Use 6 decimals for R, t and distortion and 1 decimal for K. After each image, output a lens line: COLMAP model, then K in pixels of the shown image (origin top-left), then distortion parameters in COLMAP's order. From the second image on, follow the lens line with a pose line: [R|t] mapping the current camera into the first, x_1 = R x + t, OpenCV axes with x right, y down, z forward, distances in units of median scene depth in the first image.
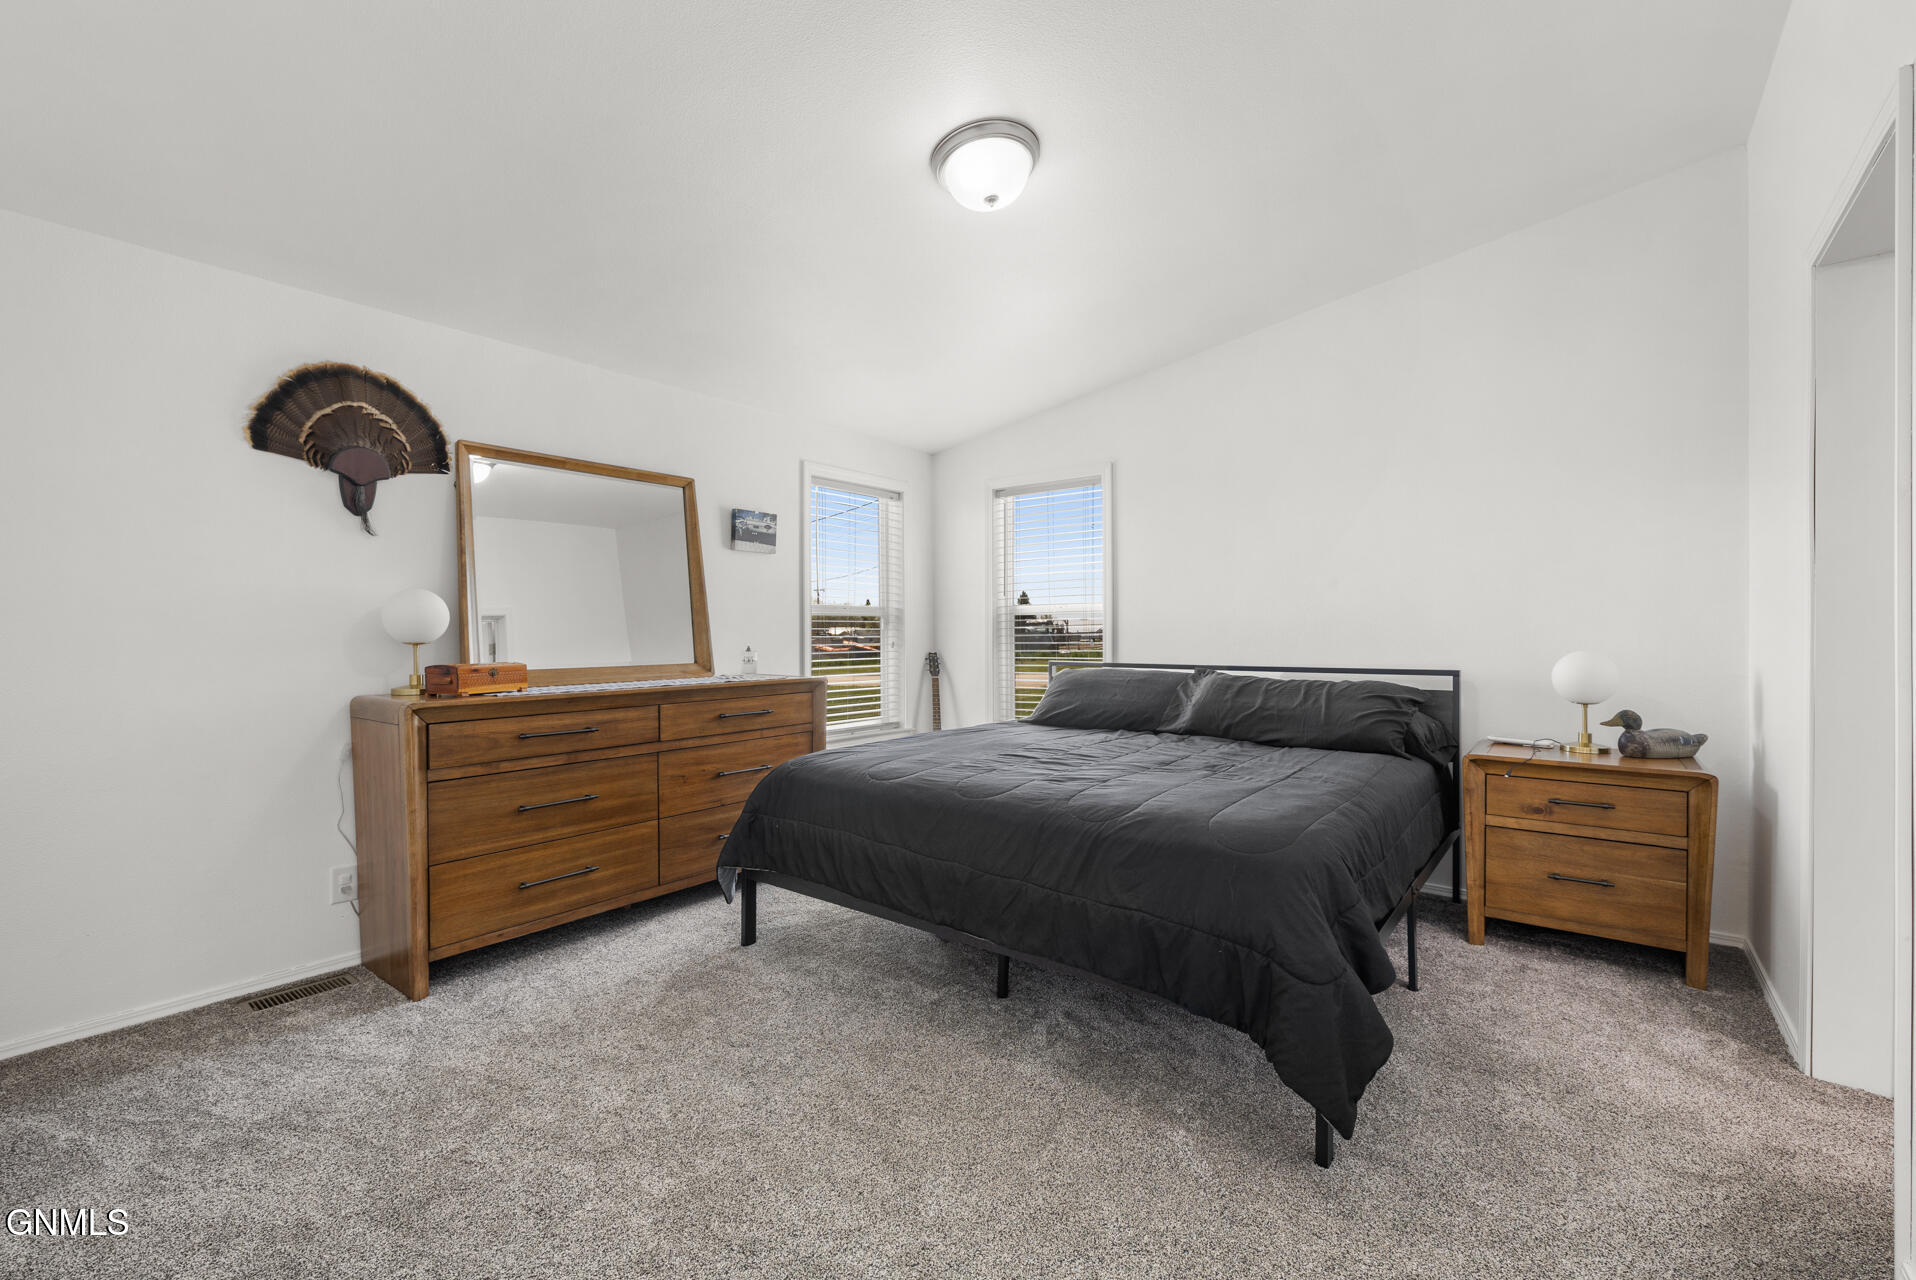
lens RADIAL K [[810.5, 0, 956.6], [0, 810.5, 633.7], [0, 0, 1]] dist [0.001075, -0.000309]
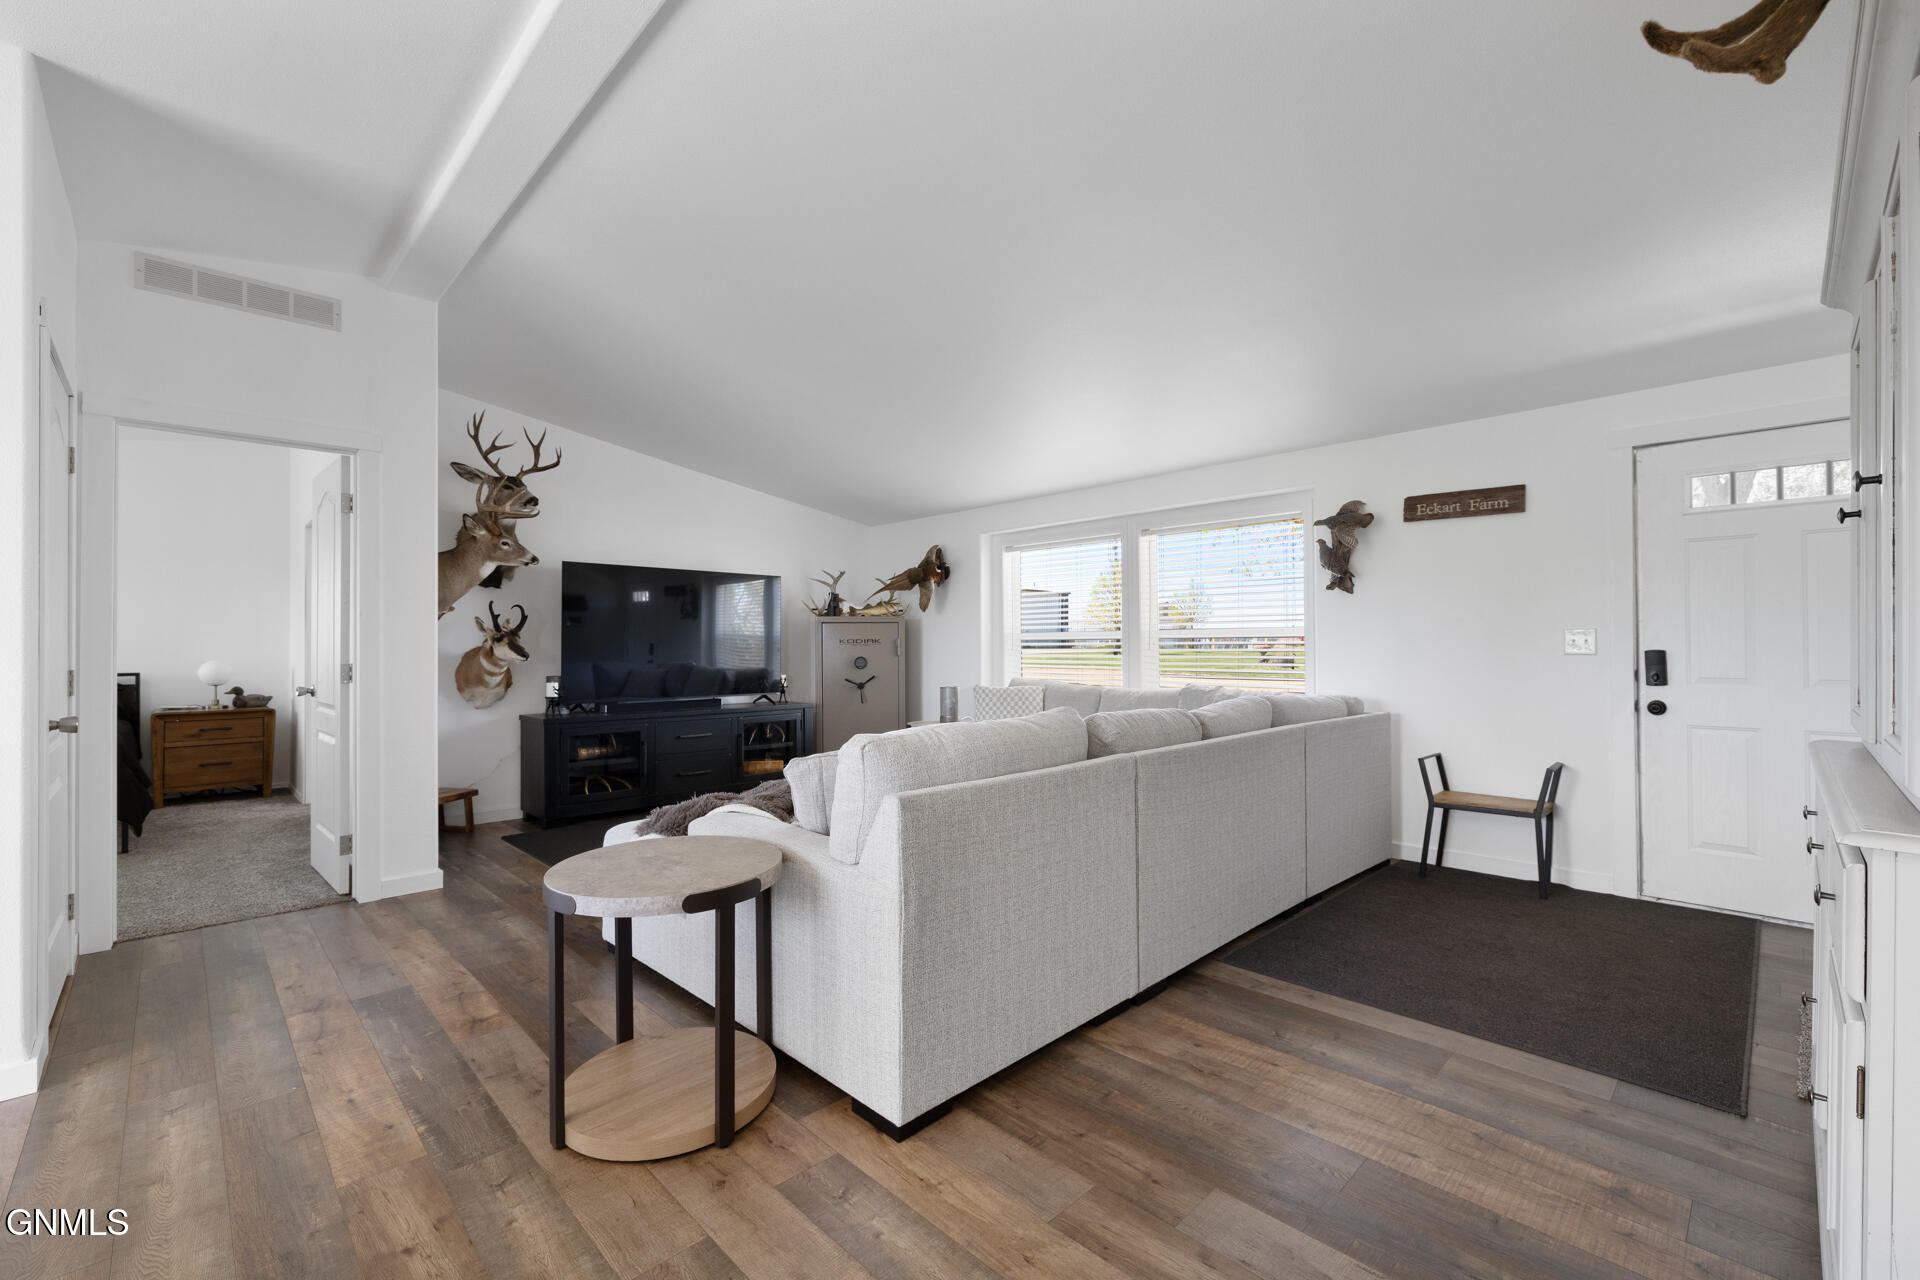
lens RADIAL K [[808.4, 0, 960.0], [0, 808.4, 640.0], [0, 0, 1]] dist [0.001907, 0.000224]
pose [[0.131155, 0.008136, 0.991328, -1.072911], [0.009054, 0.999915, -0.009404, 0.006741], [-0.991321, 0.010209, 0.131070, -1.209657]]
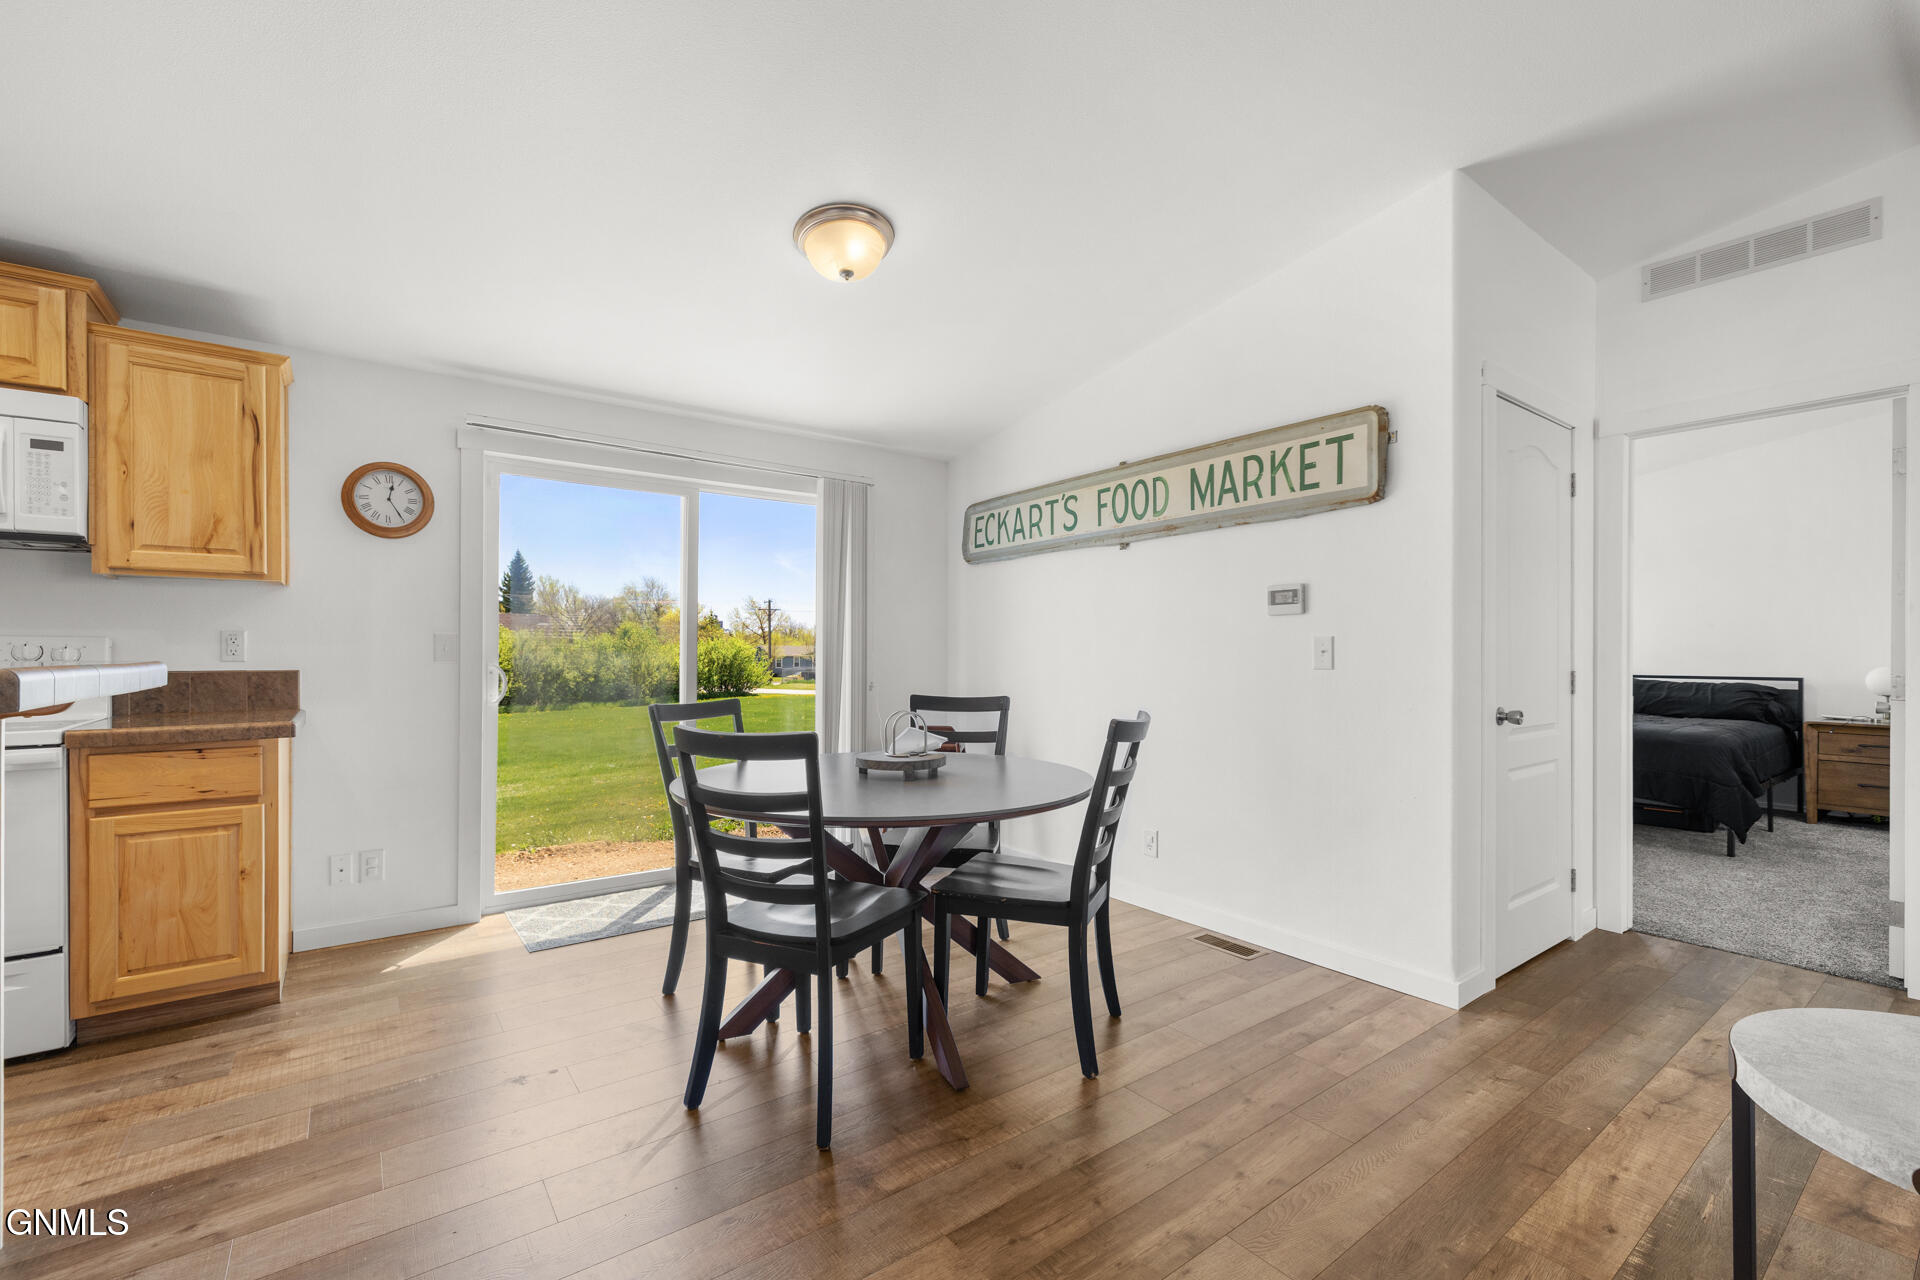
lens RADIAL K [[817.6, 0, 965.0], [0, 817.6, 651.2], [0, 0, 1]] dist [0.000037, 0.000213]
pose [[0.966826, 0.005710, -0.255372, -0.756954], [-0.006747, 0.999972, -0.003183, 0.007052], [0.255347, 0.004800, 0.966838, -1.306201]]
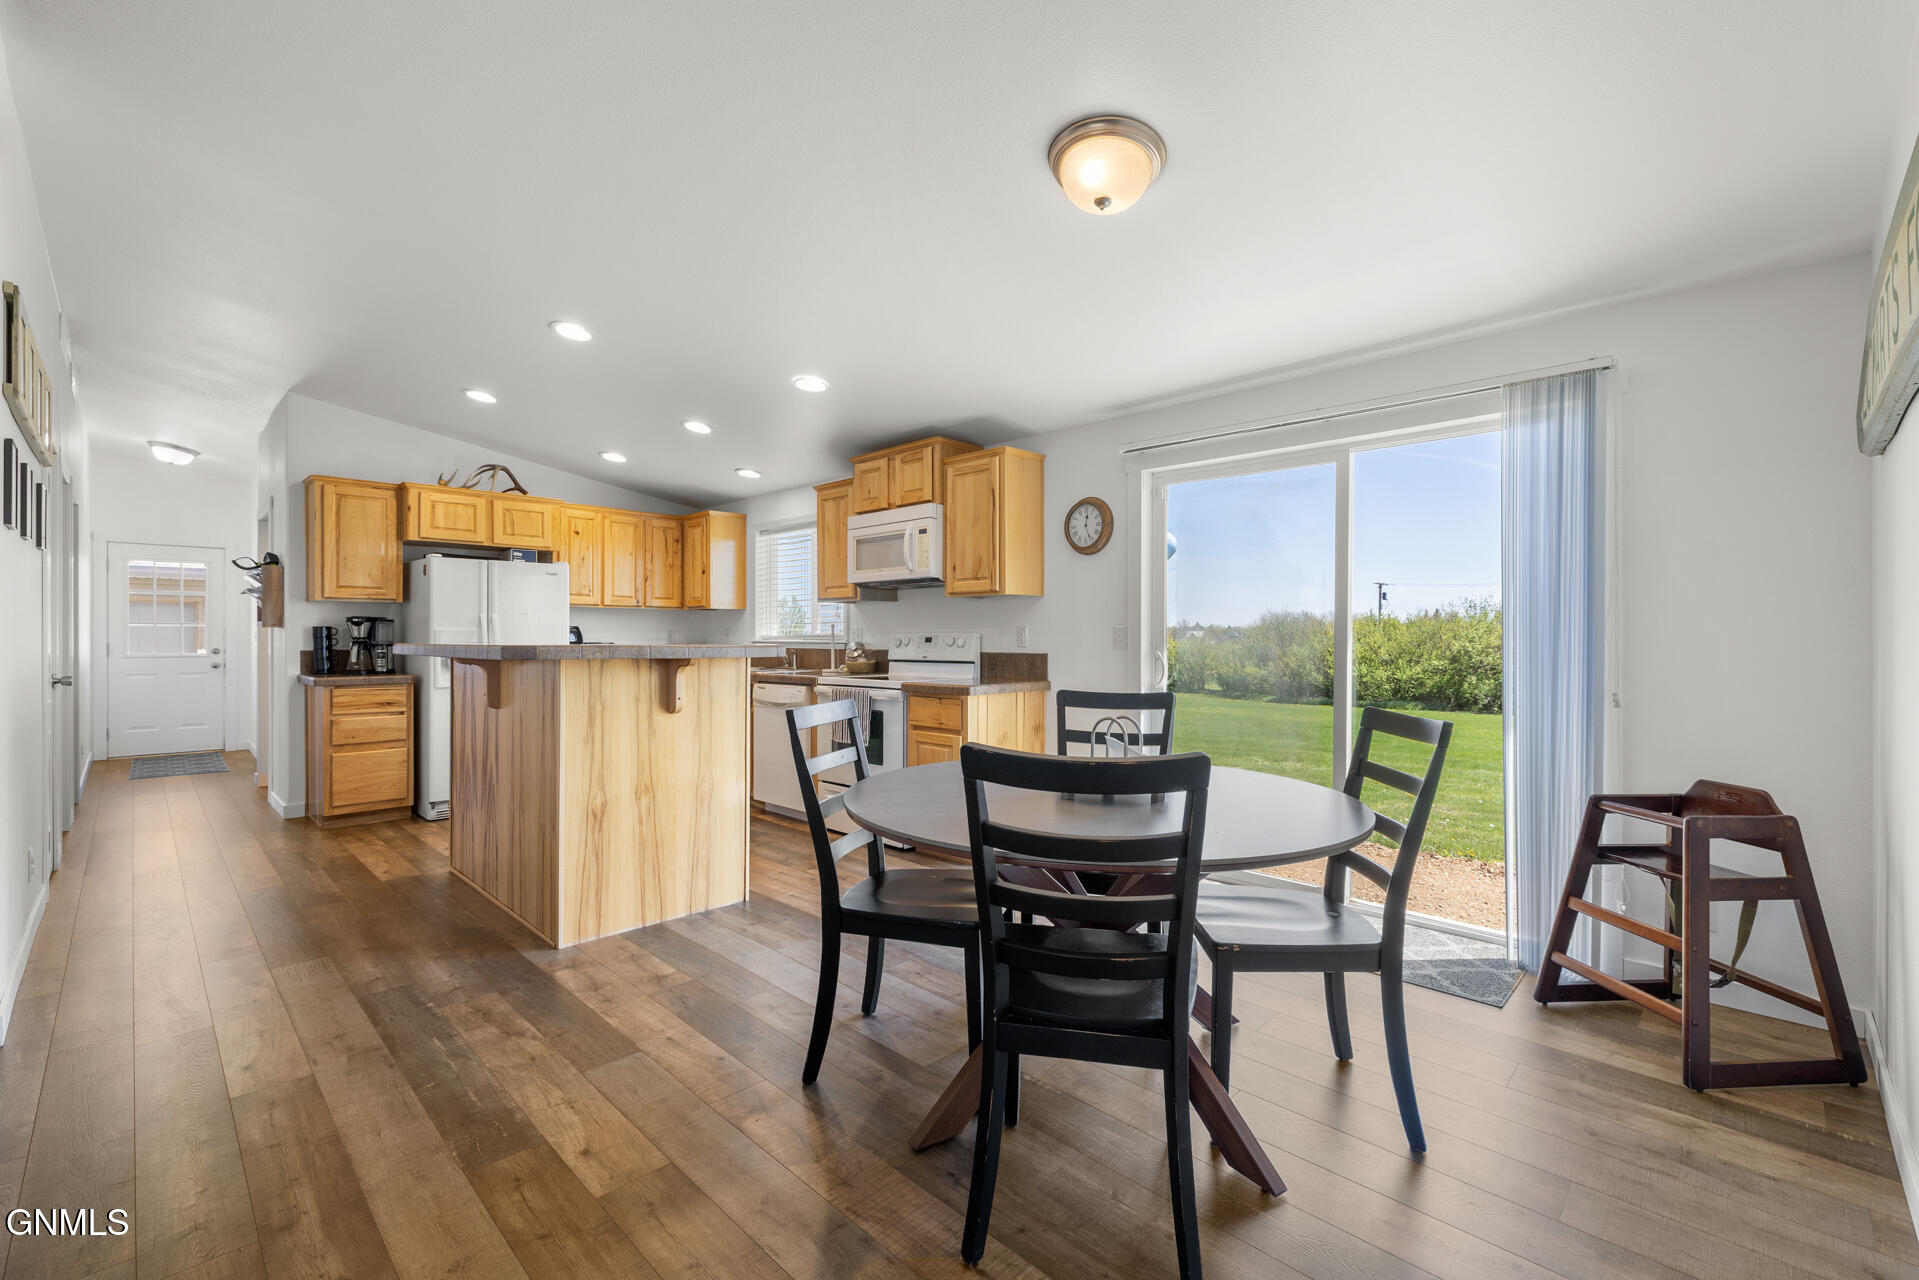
lens RADIAL K [[811.7, 0, 958.1], [0, 811.7, 633.6], [0, 0, 1]] dist [0.001075, -0.000309]
pose [[-0.109678, -0.003065, -0.993962, -0.323961], [-0.006729, 0.999975, -0.002341, 0.001470], [0.993944, 0.006431, -0.109695, -0.498142]]
